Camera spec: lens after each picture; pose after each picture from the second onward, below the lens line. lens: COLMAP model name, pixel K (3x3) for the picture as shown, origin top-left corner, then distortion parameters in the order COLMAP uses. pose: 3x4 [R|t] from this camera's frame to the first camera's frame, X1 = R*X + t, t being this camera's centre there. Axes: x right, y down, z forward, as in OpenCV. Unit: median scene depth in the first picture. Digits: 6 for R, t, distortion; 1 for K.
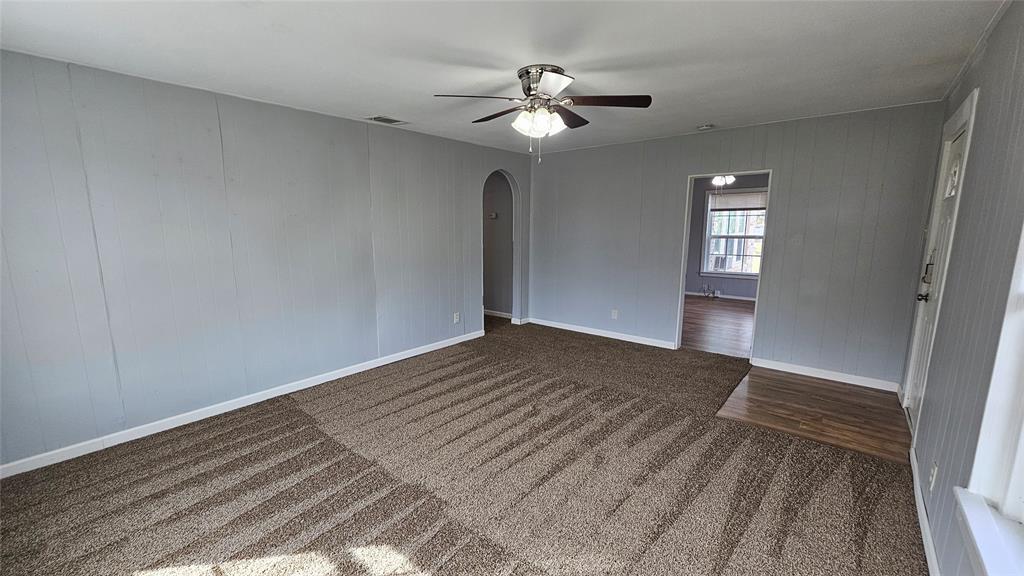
lens RADIAL K [[417.7, 0, 518.9], [0, 417.7, 293.1], [0, 0, 1]] dist [0.000055, 0.000333]
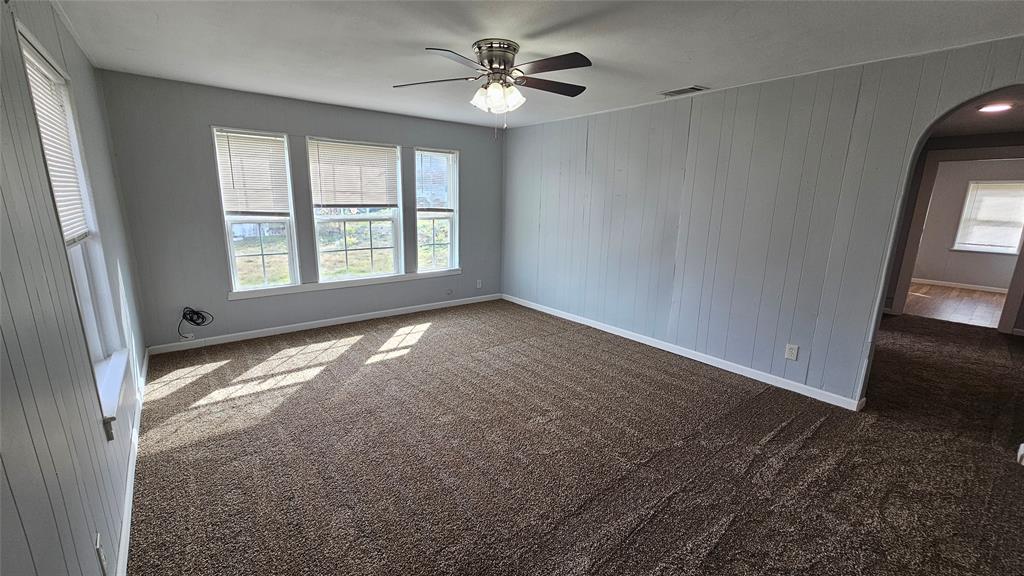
lens RADIAL K [[417.7, 0, 521.4], [0, 417.7, 292.2], [0, 0, 1]] dist [0.000055, 0.000333]
pose [[-0.202461, 0.200300, -0.958587, 0.624055], [-0.188833, 0.952504, 0.238912, -0.123858], [0.960912, 0.229384, -0.155021, 0.730893]]
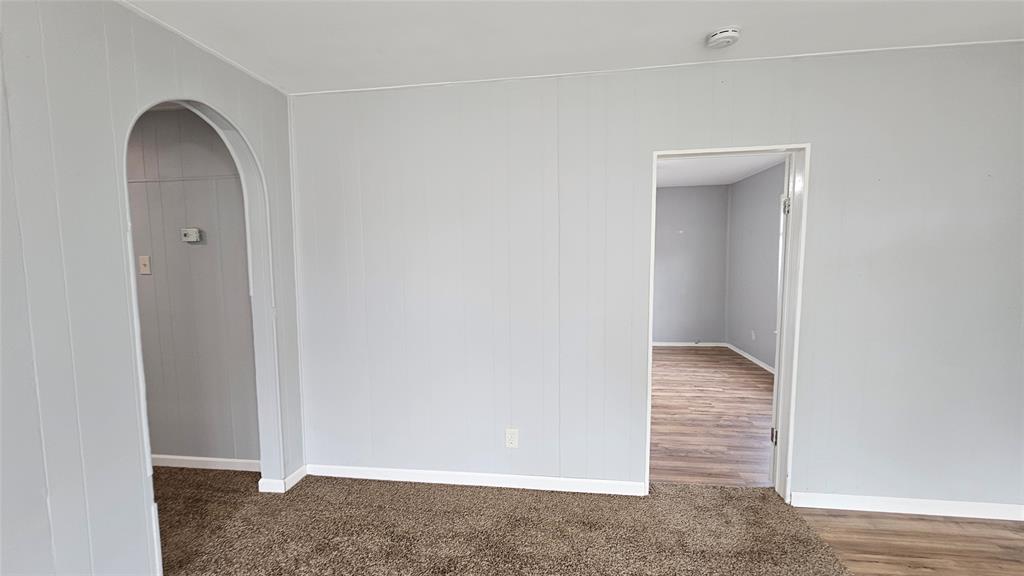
lens RADIAL K [[417.7, 0, 514.1], [0, 417.7, 294.1], [0, 0, 1]] dist [0.000055, 0.000333]
pose [[0.857434, -0.059424, 0.511151, -0.002912], [0.100272, 0.993564, -0.052695, -0.100567], [-0.504730, 0.096436, 0.857874, 0.666708]]
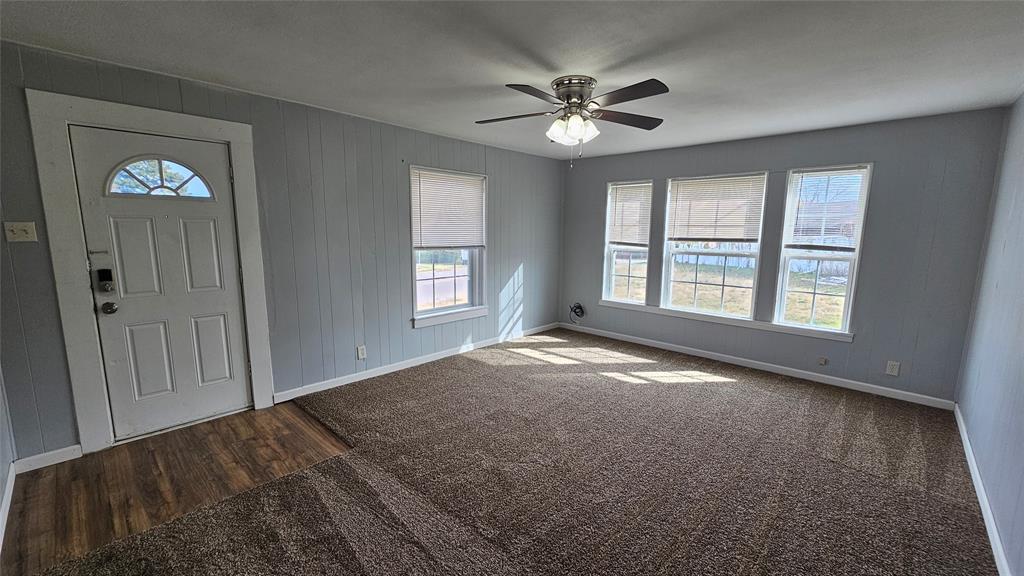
lens RADIAL K [[417.7, 0, 504.8], [0, 417.7, 292.0], [0, 0, 1]] dist [0.000055, 0.000333]
pose [[-0.996301, -0.033430, 0.079165, 0.068578], [-0.006459, 0.947753, 0.318939, -0.206263], [-0.085691, 0.317247, -0.944463, 1.185769]]
